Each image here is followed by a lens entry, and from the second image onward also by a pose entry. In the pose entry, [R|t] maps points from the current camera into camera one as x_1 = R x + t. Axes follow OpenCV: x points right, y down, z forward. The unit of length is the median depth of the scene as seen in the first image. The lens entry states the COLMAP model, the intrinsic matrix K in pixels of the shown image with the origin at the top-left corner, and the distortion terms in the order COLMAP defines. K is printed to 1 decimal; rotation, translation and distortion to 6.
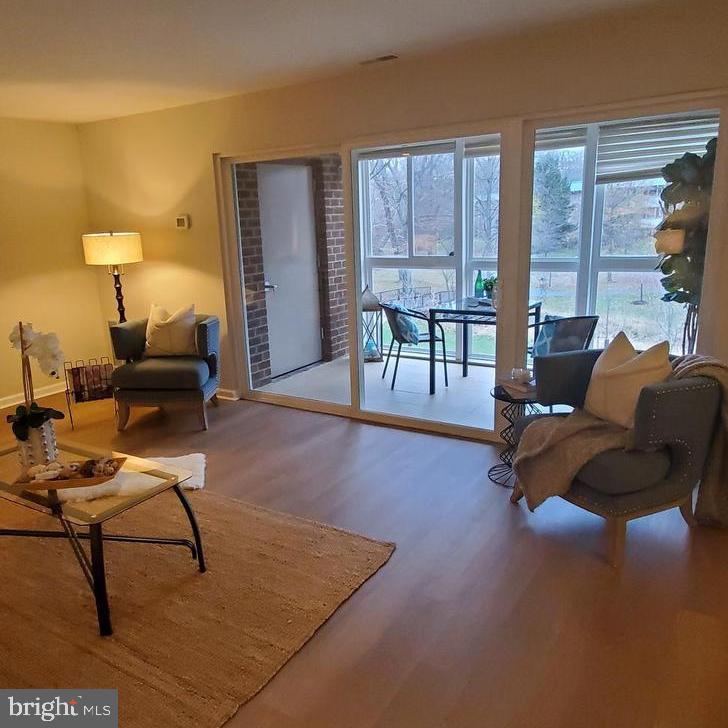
lens RADIAL K [[614.9, 0, 340.1], [0, 614.9, 368.9], [0, 0, 1]] dist [-0.001547, 0.015834]
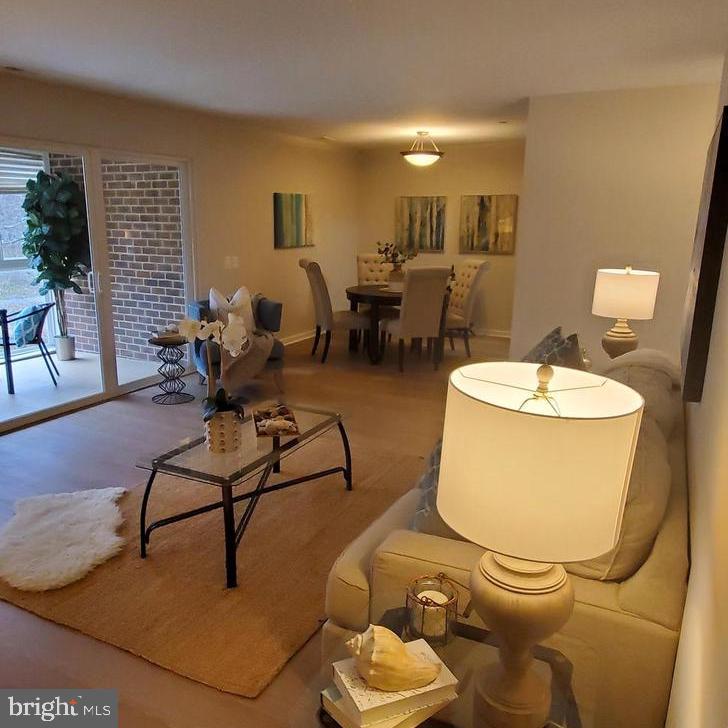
lens RADIAL K [[614.9, 0, 340.1], [0, 614.9, 368.9], [0, 0, 1]] dist [-0.001547, 0.015834]
pose [[-0.103401, -0.199059, 0.974517, -0.779595], [0.232276, 0.947846, 0.218257, -0.080403], [-0.967138, 0.248925, -0.051771, 0.447172]]
